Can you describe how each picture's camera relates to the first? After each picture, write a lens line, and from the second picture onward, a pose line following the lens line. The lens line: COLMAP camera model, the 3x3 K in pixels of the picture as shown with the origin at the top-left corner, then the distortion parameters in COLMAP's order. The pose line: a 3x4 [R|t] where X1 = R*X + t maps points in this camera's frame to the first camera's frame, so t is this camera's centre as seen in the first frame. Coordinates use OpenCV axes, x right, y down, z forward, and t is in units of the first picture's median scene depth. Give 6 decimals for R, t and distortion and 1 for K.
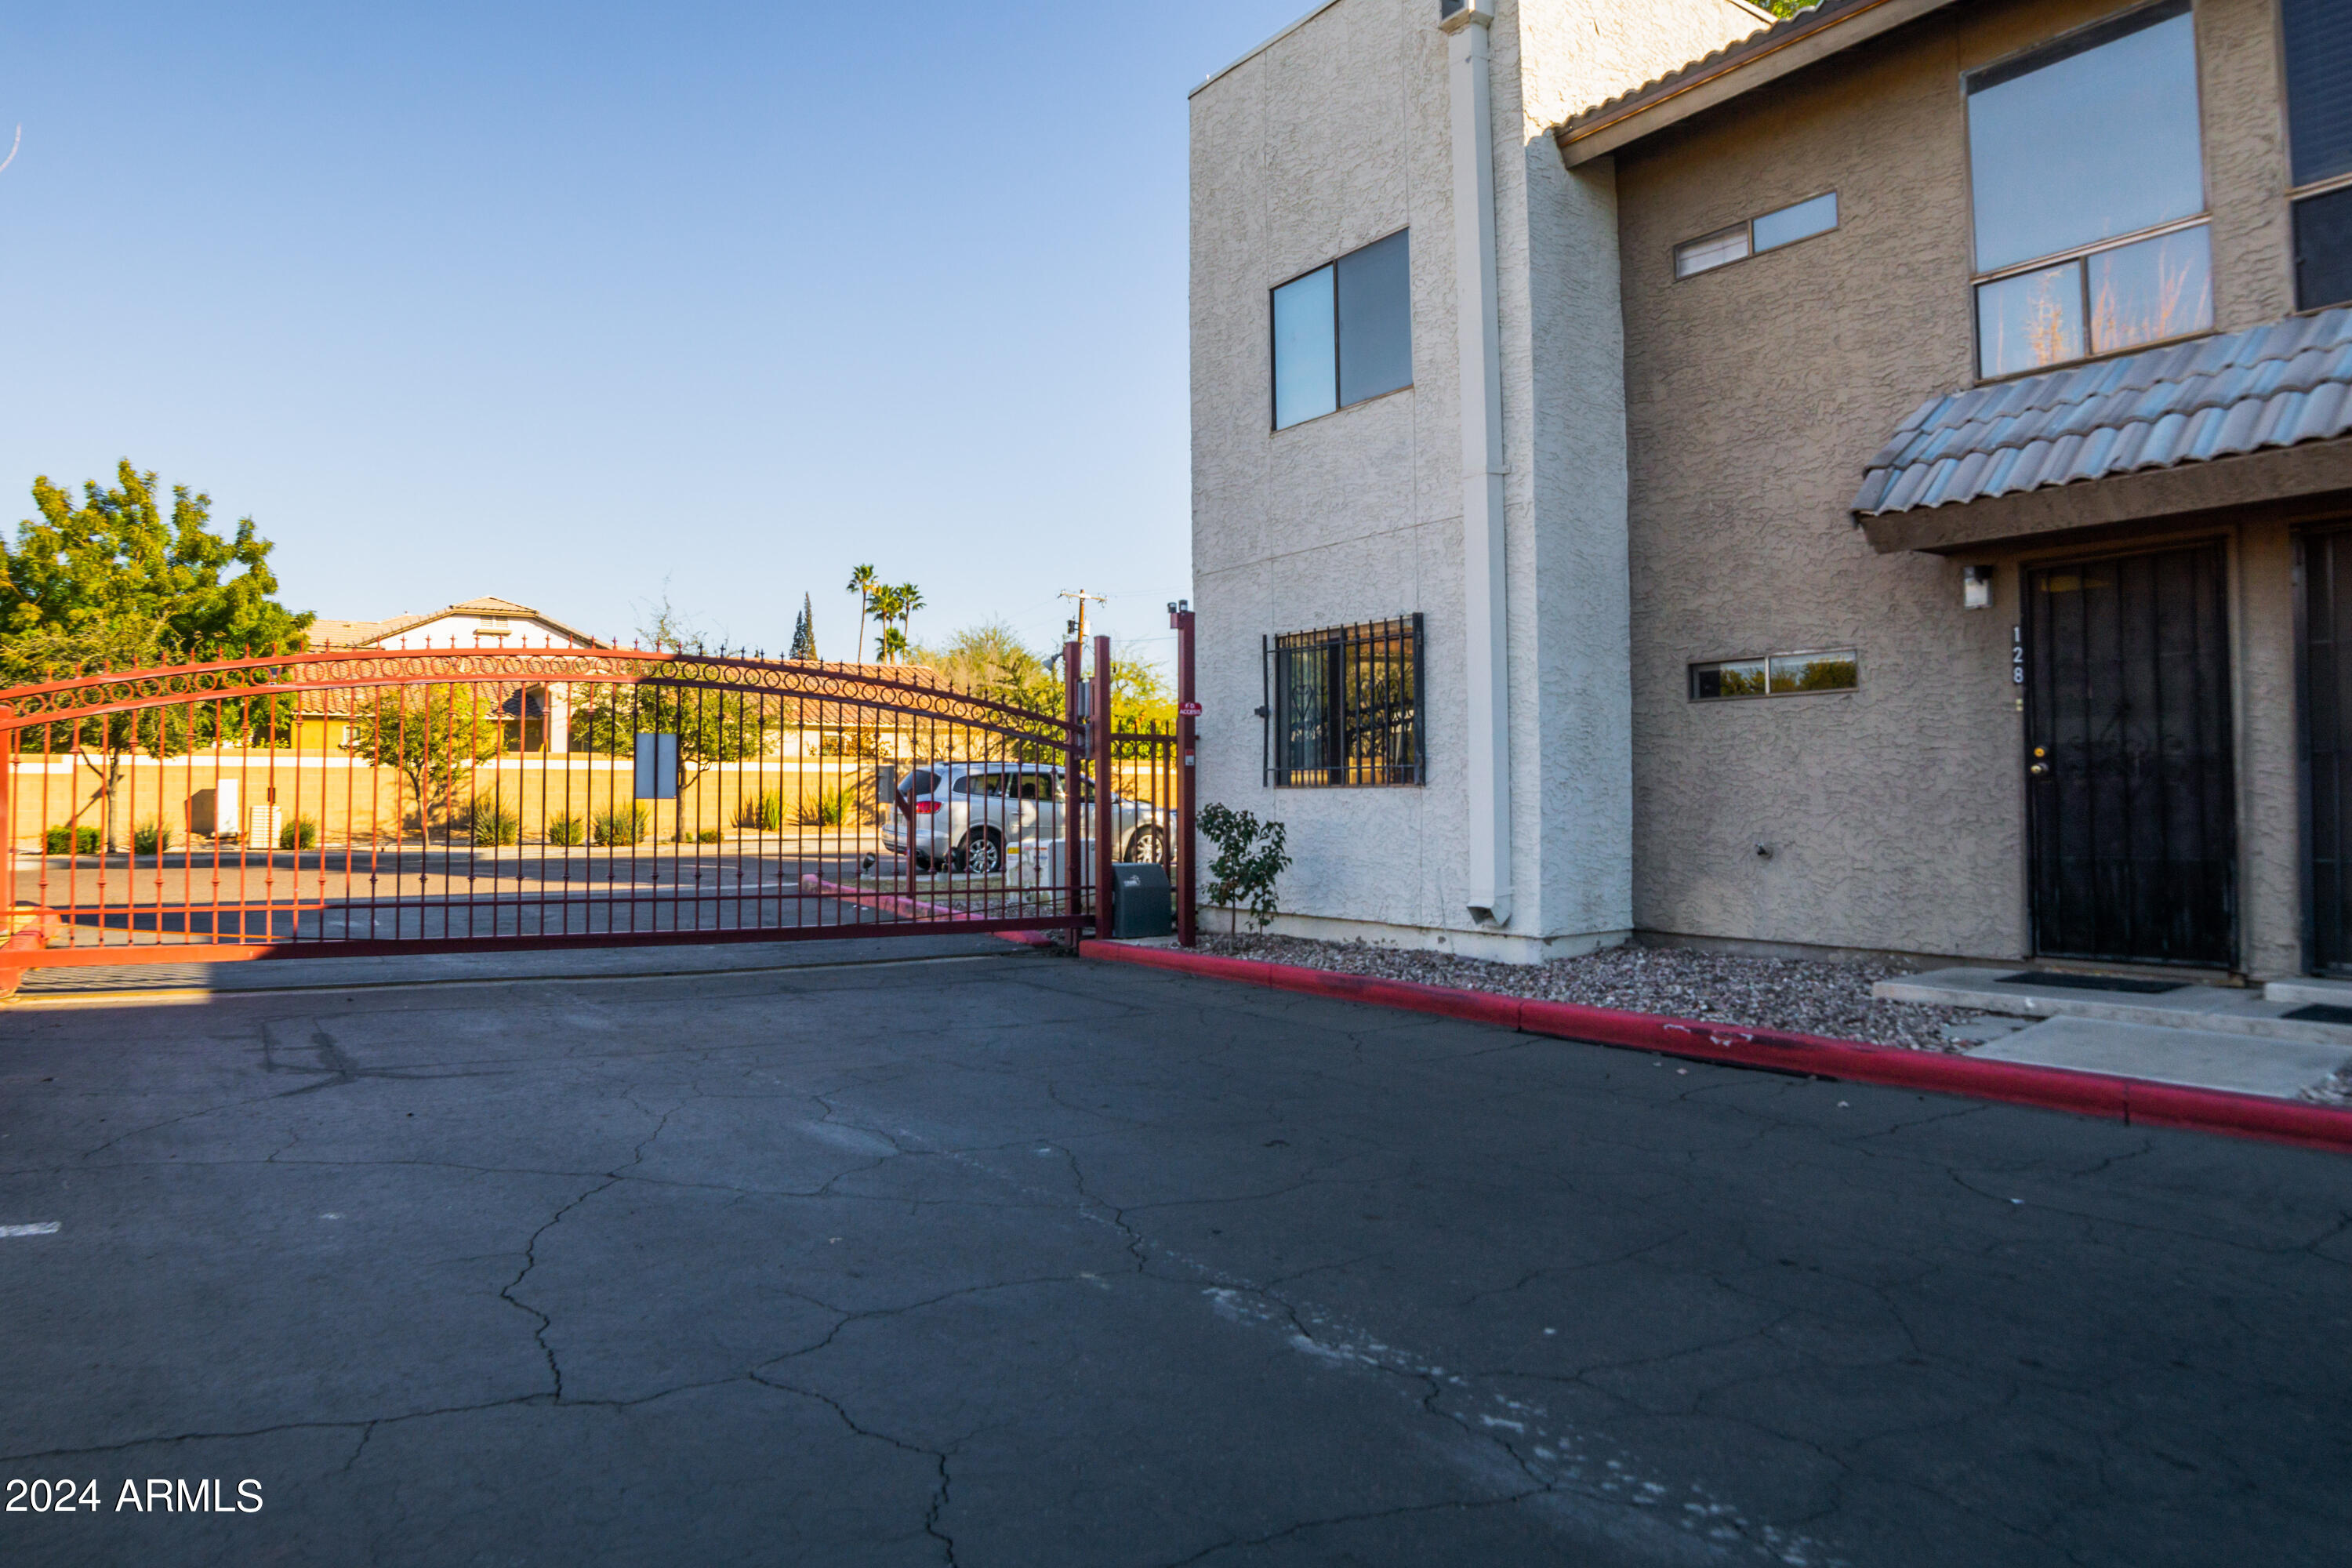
lens RADIAL K [[1469.7, 0, 1148.6], [0, 1469.7, 749.7], [0, 0, 1]] dist [-0.119135, 0.045905]
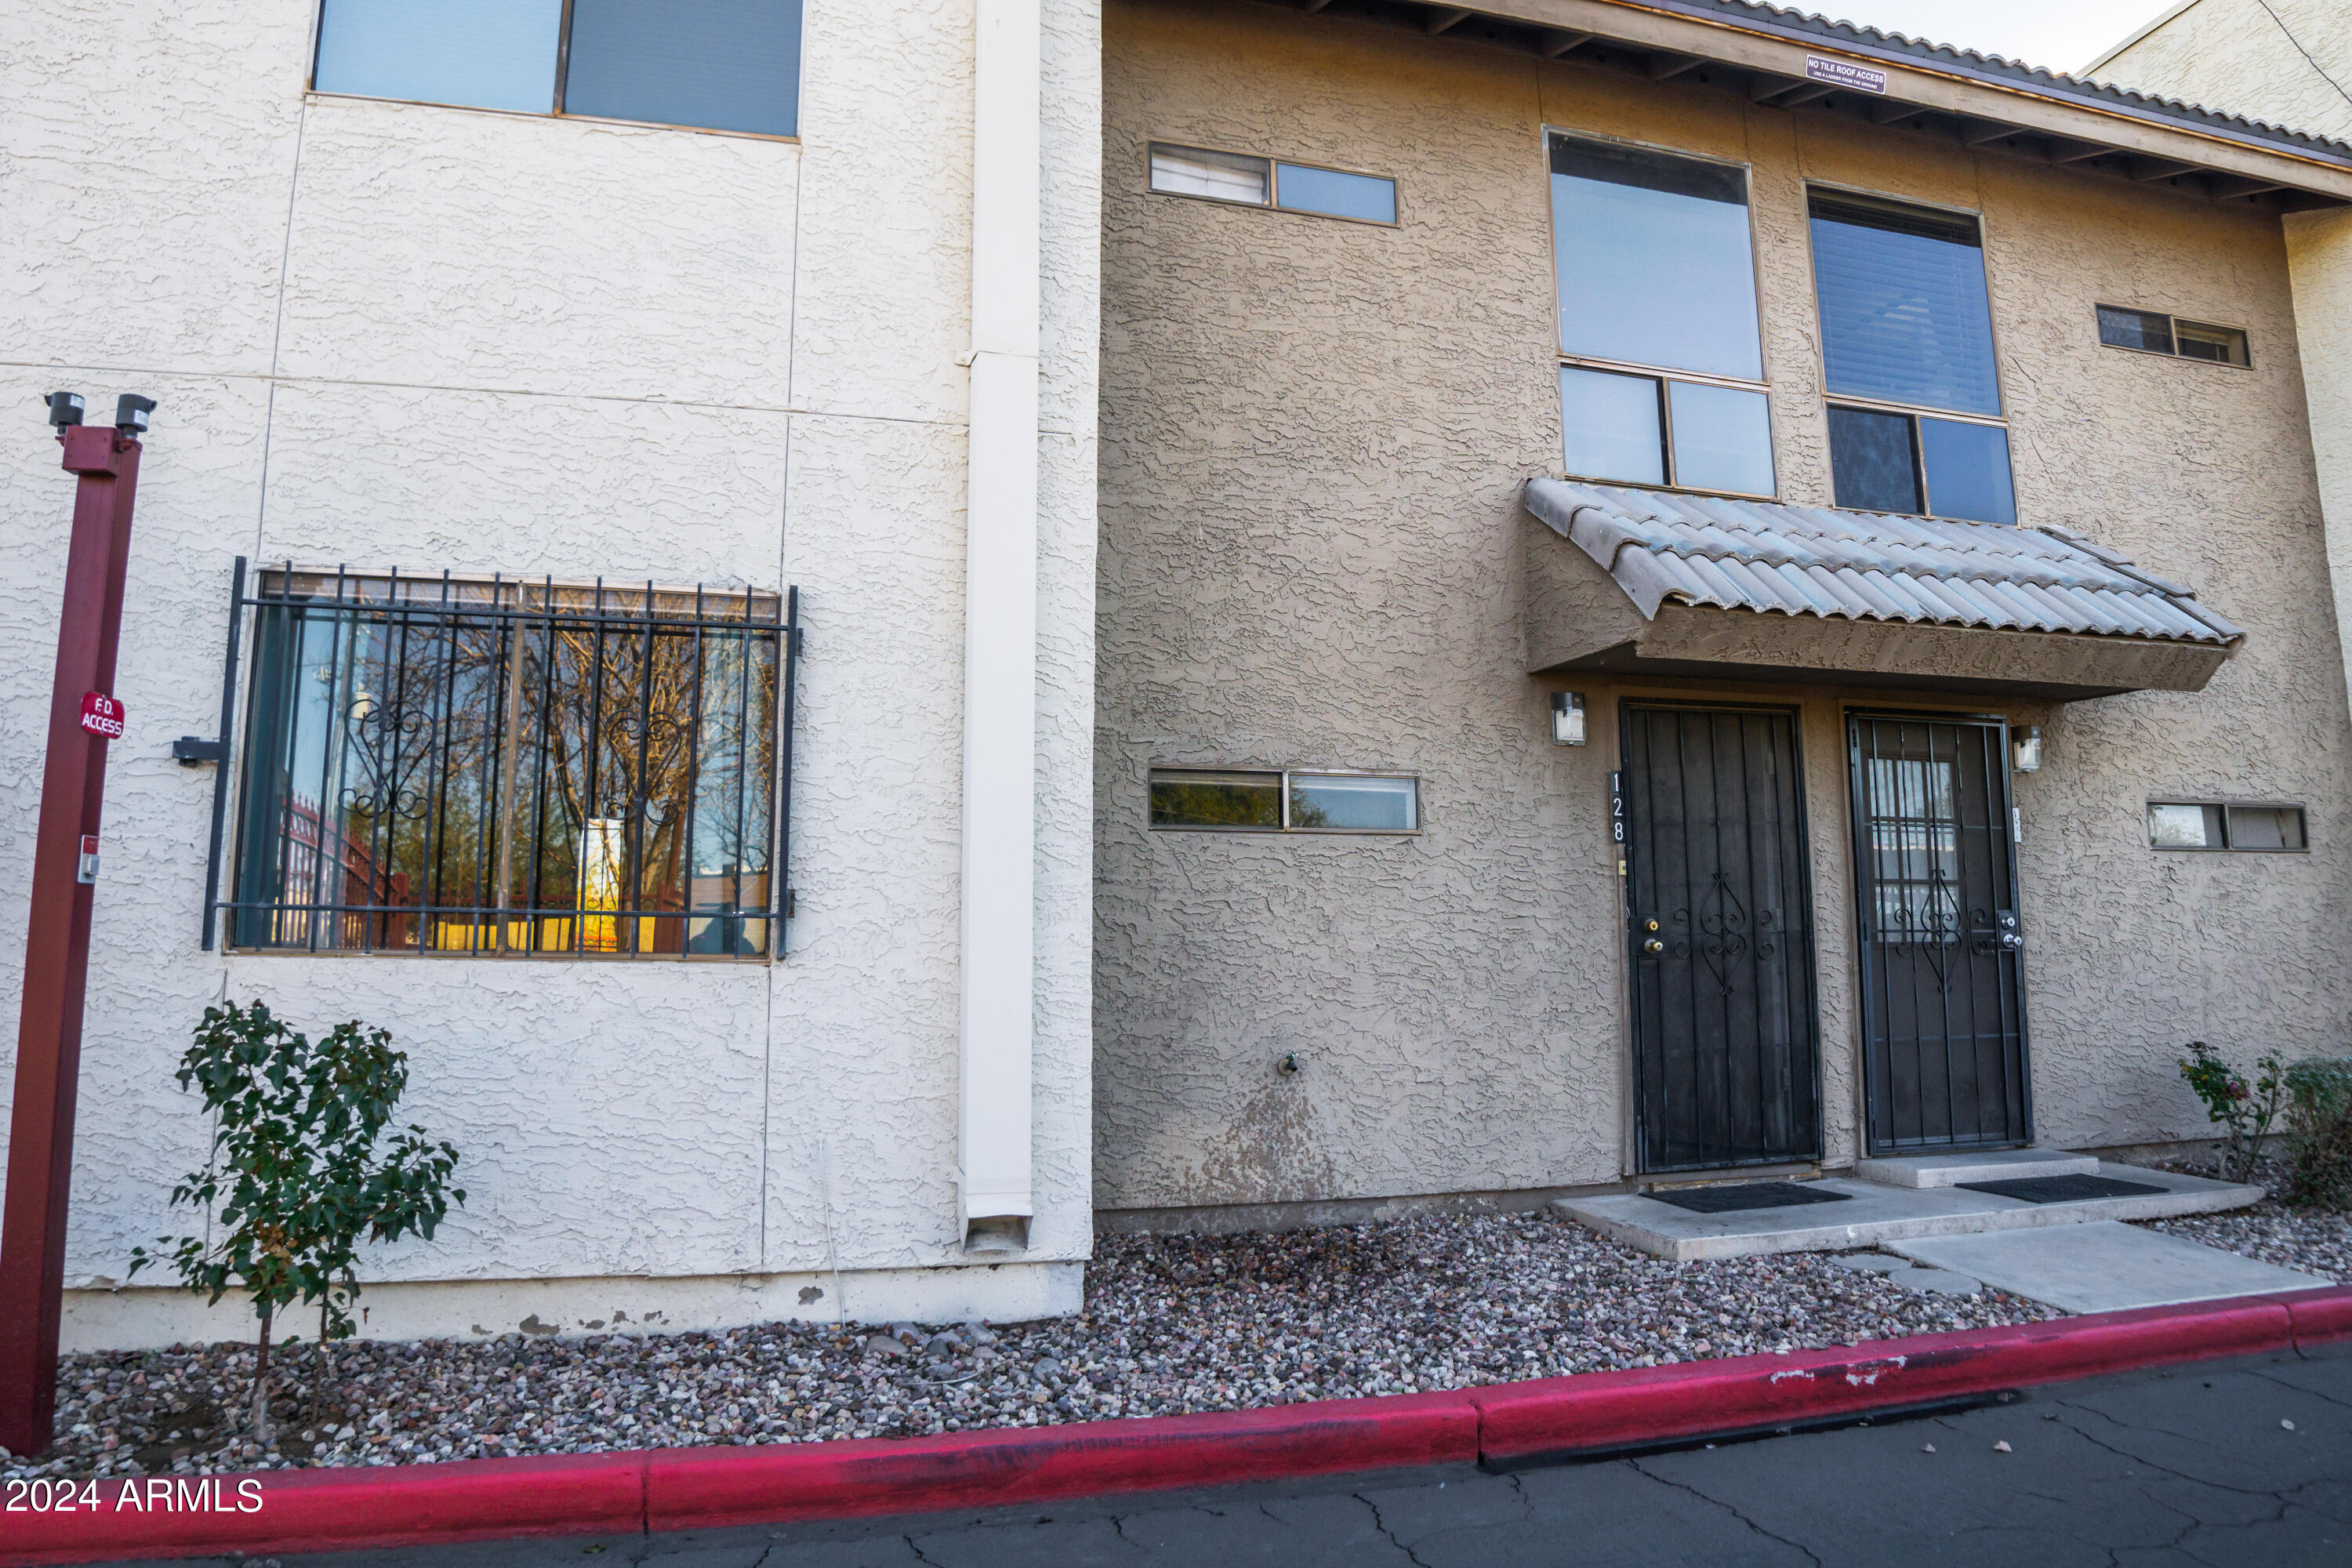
lens RADIAL K [[1469.7, 0, 1148.6], [0, 1469.7, 749.7], [0, 0, 1]] dist [-0.119135, 0.045905]
pose [[0.328989, 0.135862, 0.934509, -0.242844], [-0.032591, 0.990641, -0.132549, 0.018869], [-0.943771, 0.013150, 0.330338, 0.858012]]
